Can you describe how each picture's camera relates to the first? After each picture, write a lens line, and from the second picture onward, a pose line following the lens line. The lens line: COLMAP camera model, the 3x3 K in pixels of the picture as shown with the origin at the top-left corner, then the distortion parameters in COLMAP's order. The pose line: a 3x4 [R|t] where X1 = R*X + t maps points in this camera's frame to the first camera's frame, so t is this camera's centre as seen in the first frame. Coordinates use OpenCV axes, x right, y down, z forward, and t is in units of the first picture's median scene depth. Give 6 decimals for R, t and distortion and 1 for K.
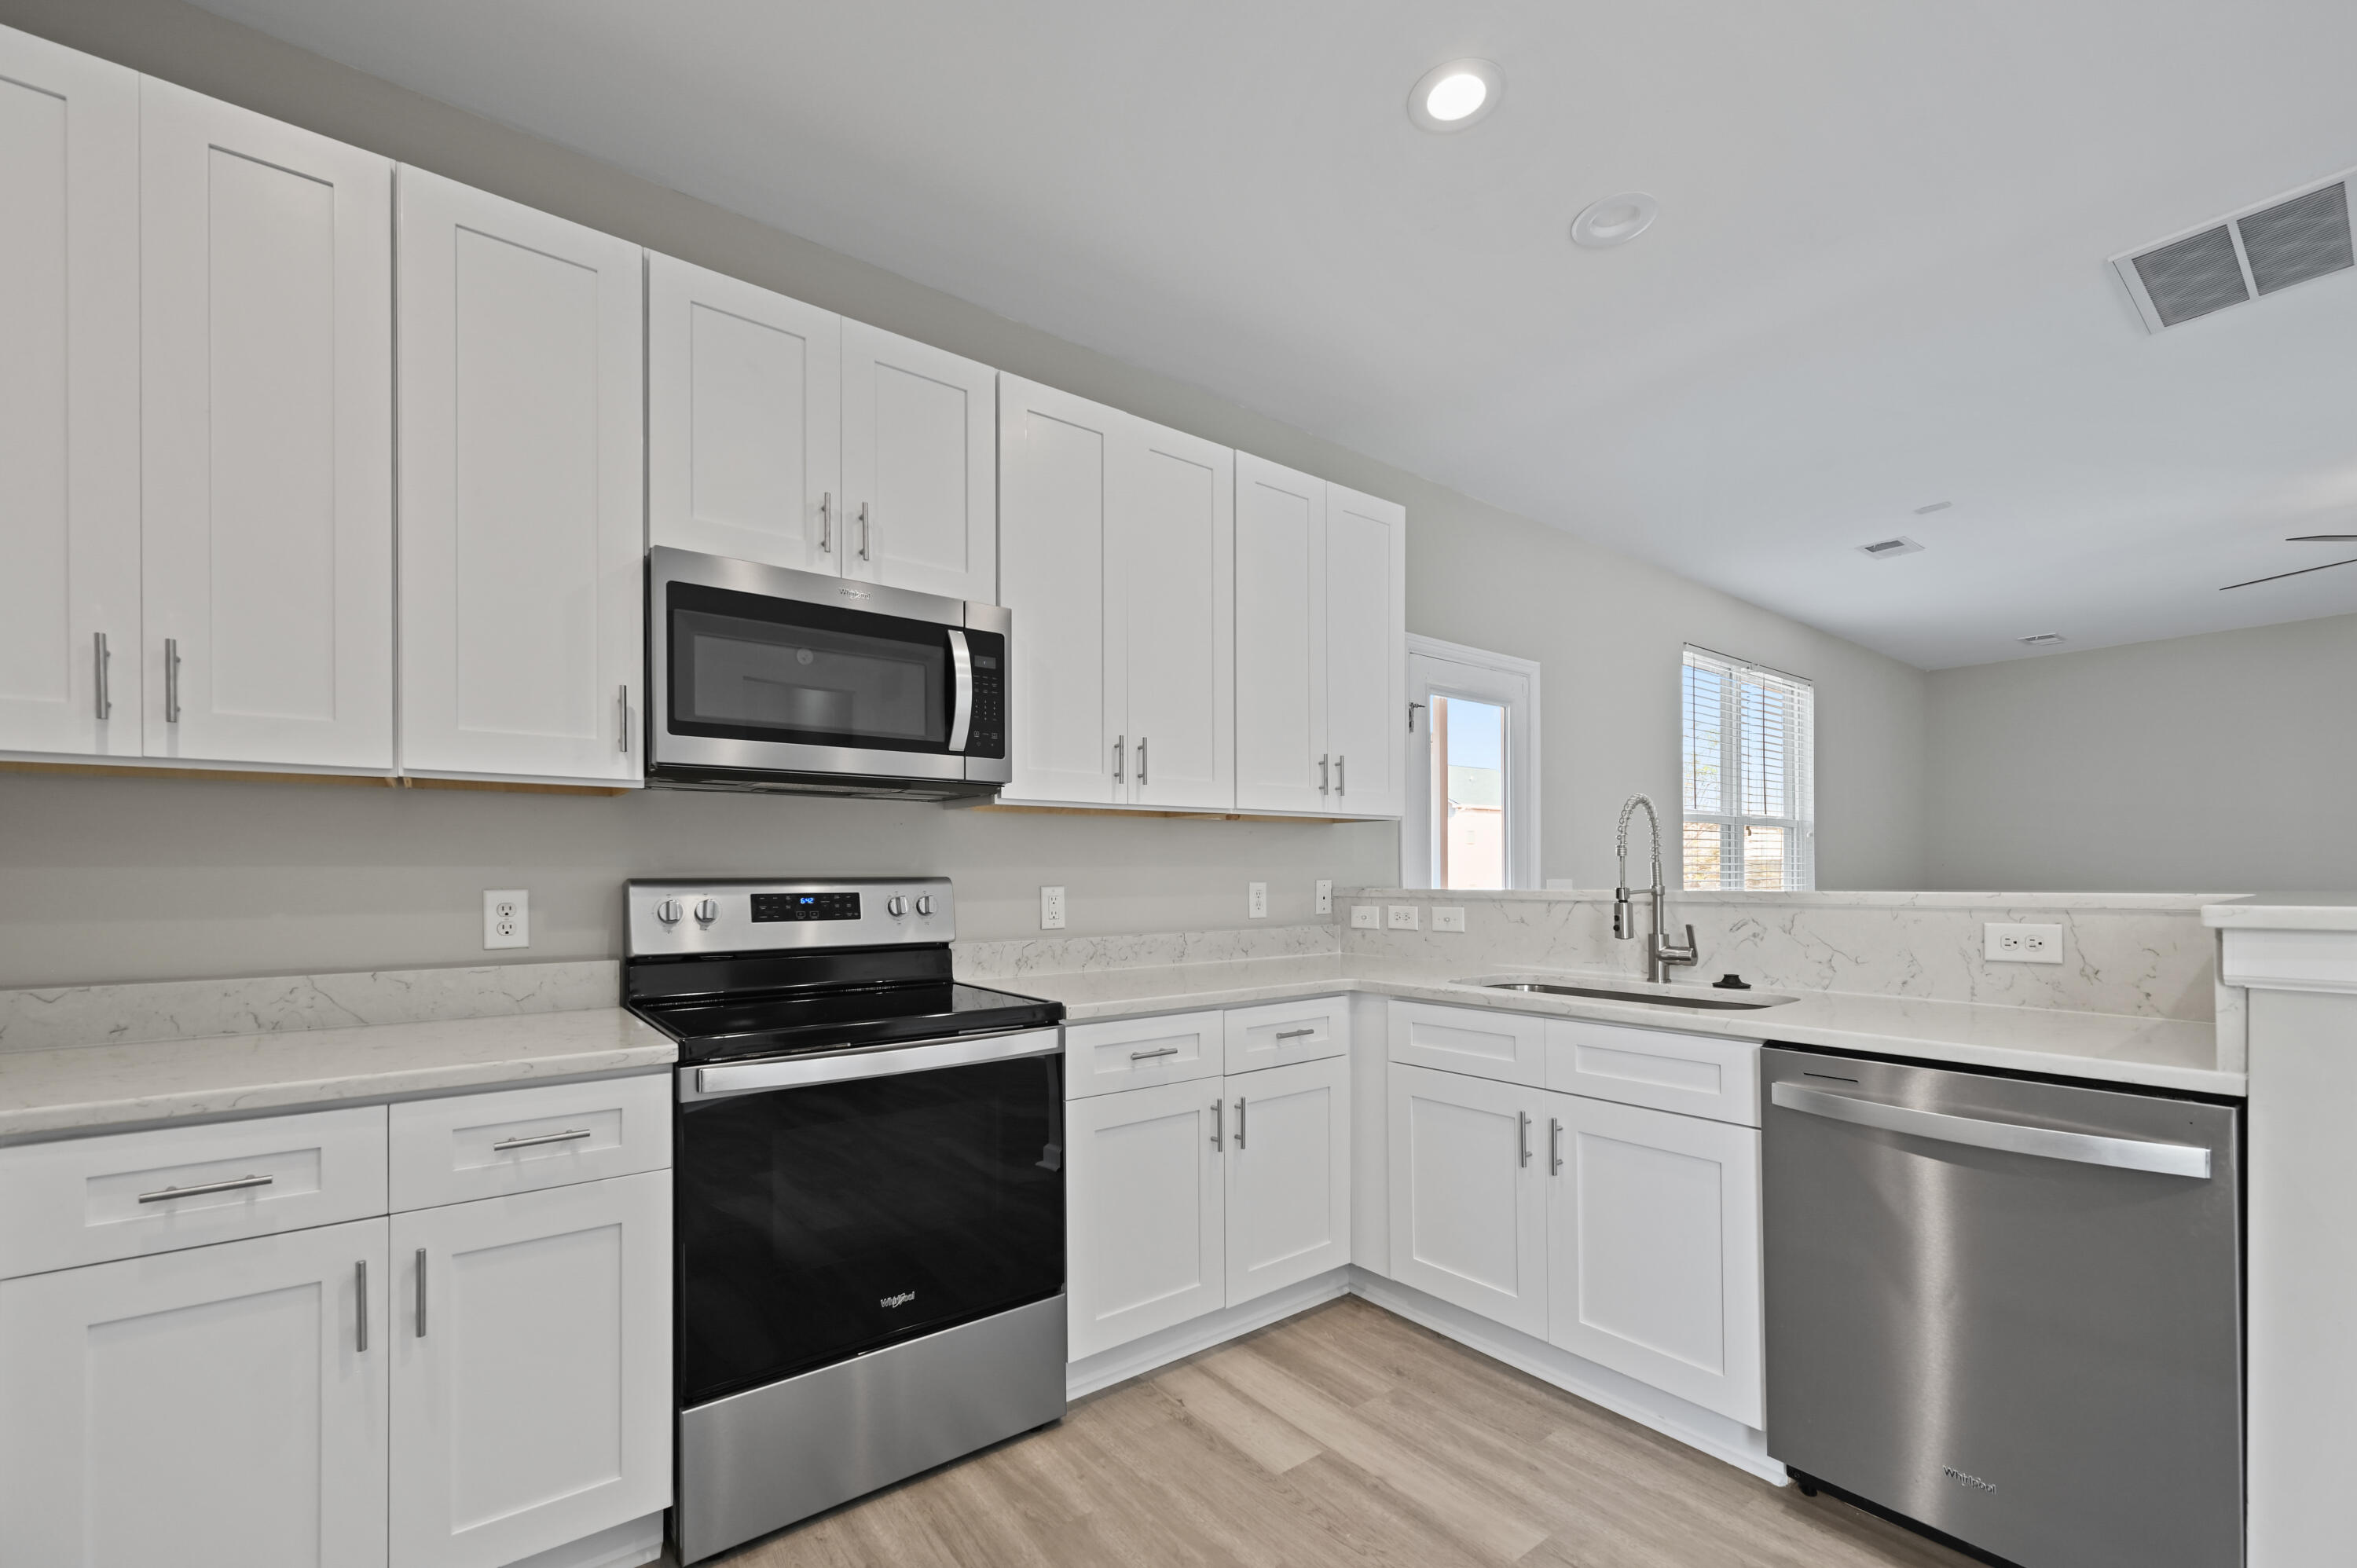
lens RADIAL K [[960.8, 0, 1161.6], [0, 960.8, 874.1], [0, 0, 1]] dist [-0.000064, -0.000772]
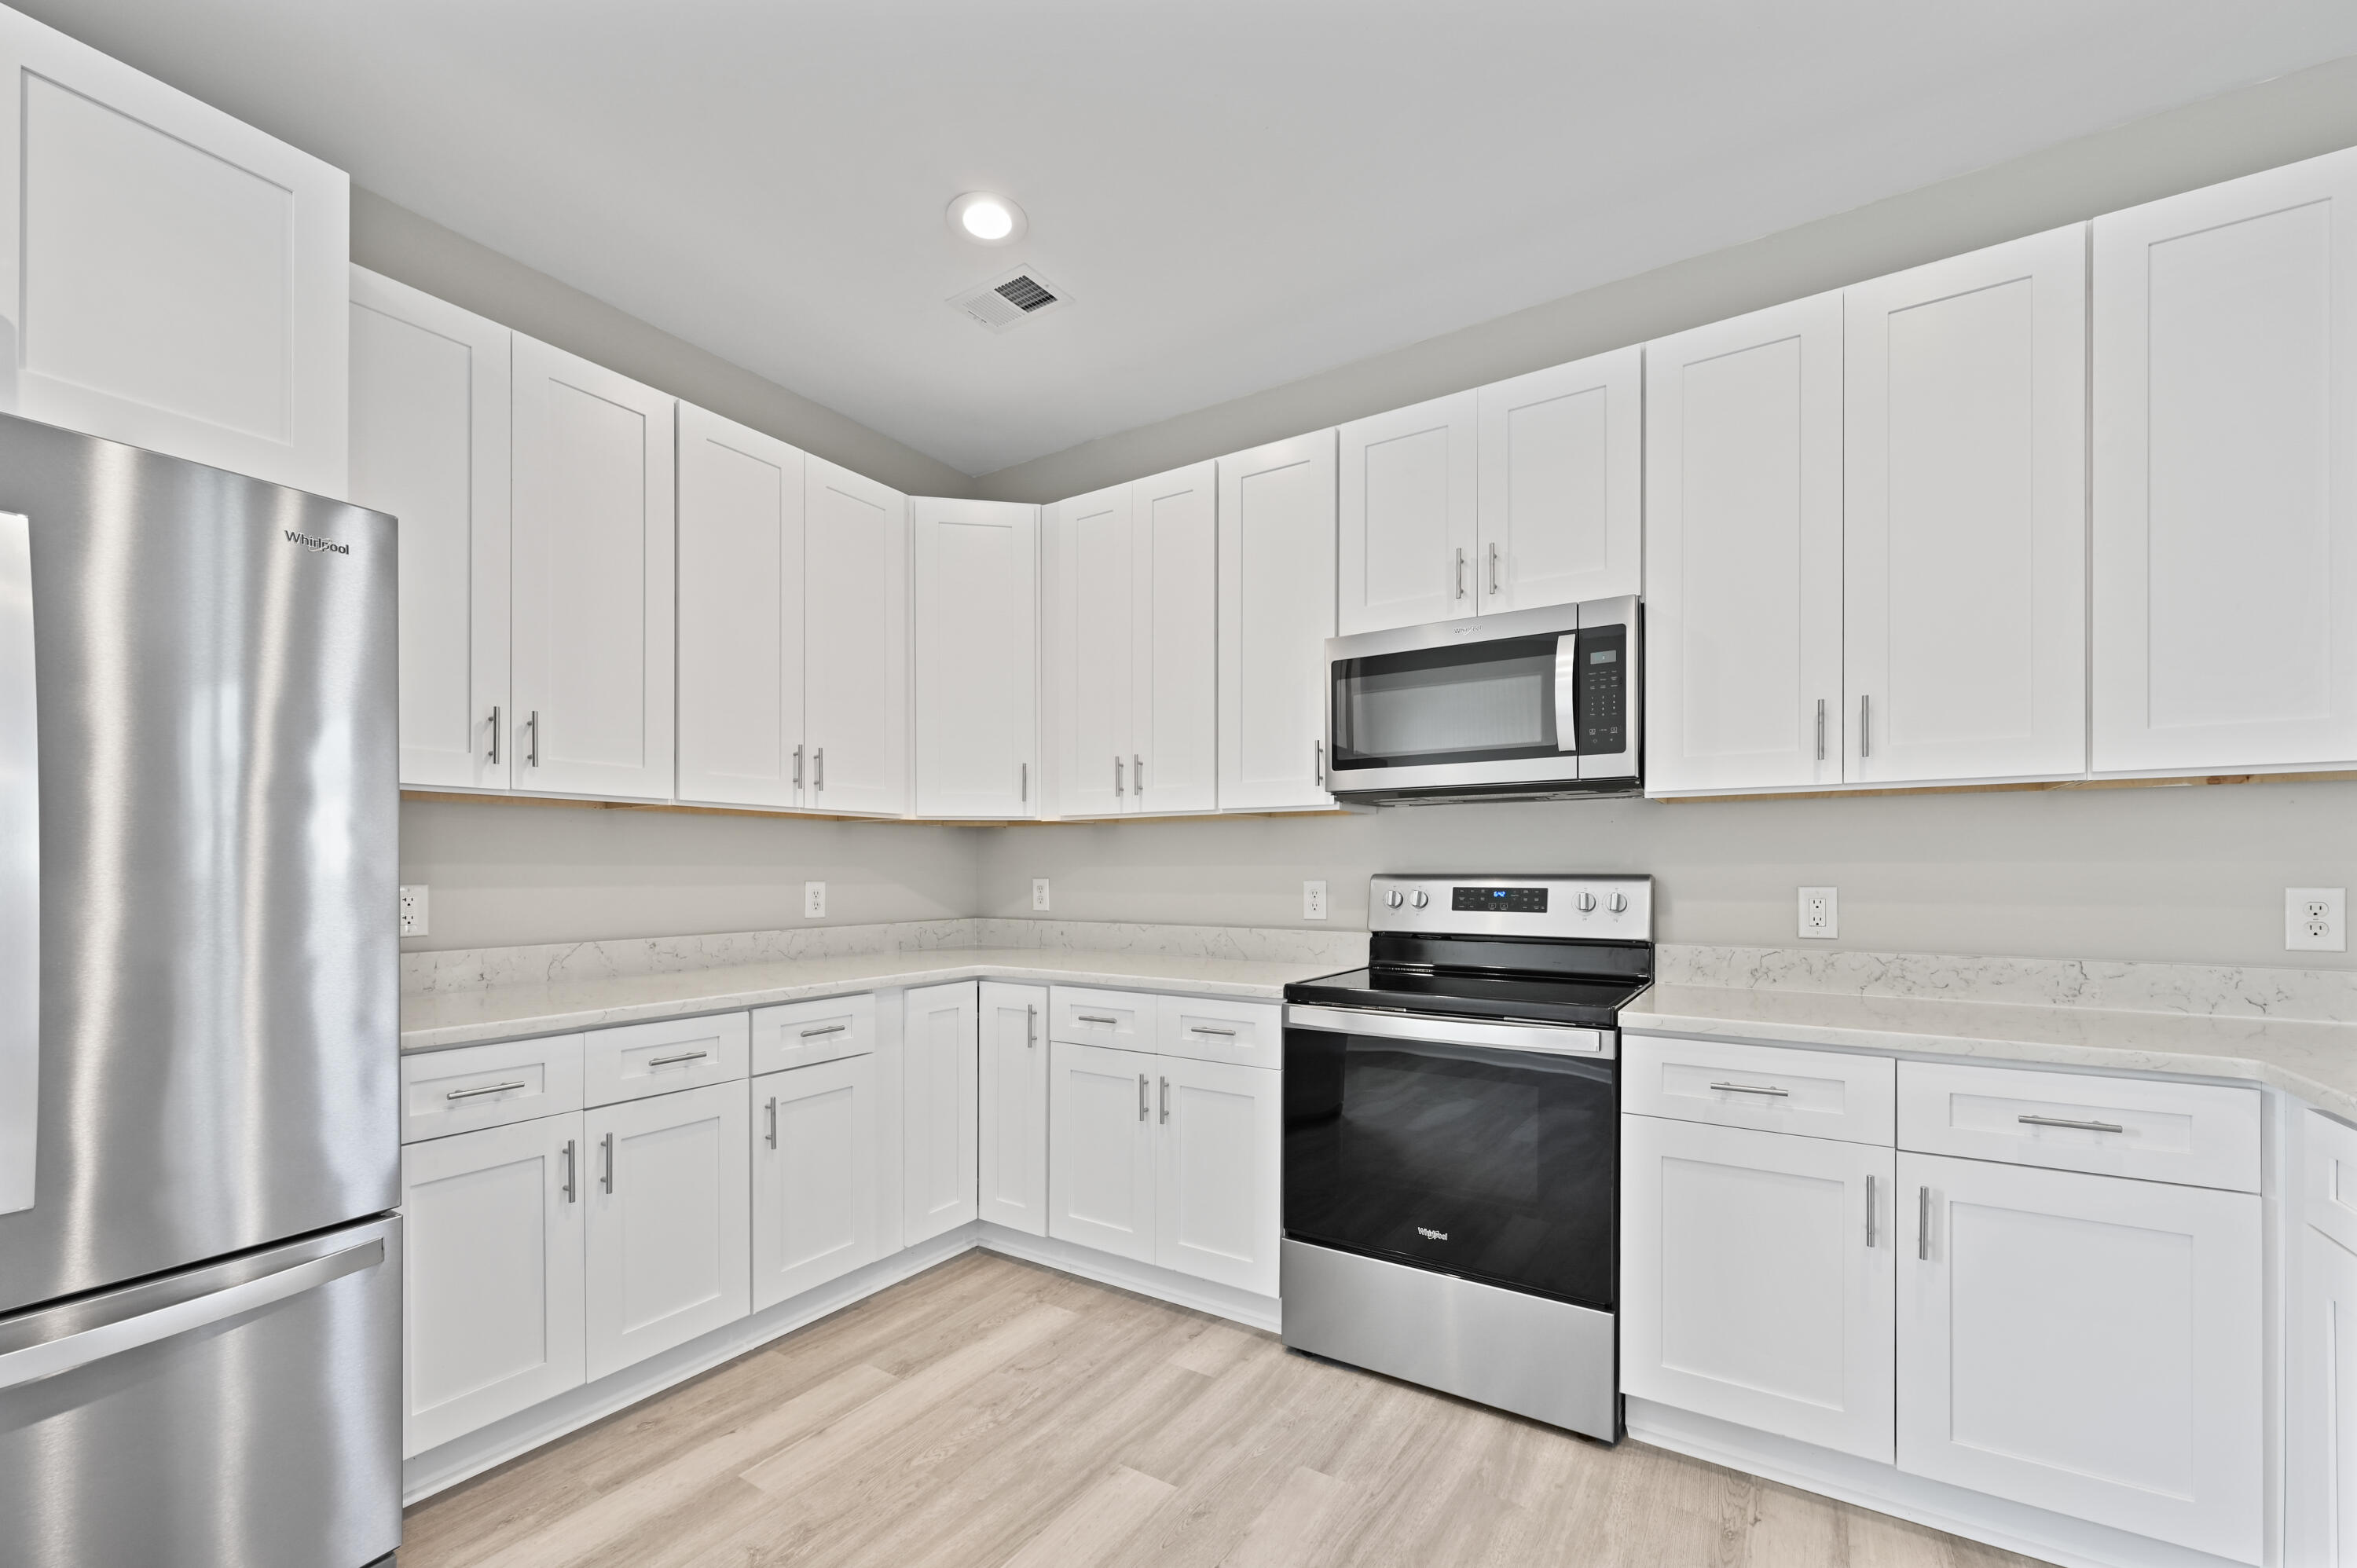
lens RADIAL K [[960.8, 0, 1166.2], [0, 960.8, 865.7], [0, 0, 1]] dist [-0.000064, -0.000772]
pose [[0.337439, -0.000996, -0.941347, 0.592912], [-0.001219, 0.999998, -0.001495, -0.003986], [0.941346, 0.001652, 0.337438, 0.243576]]
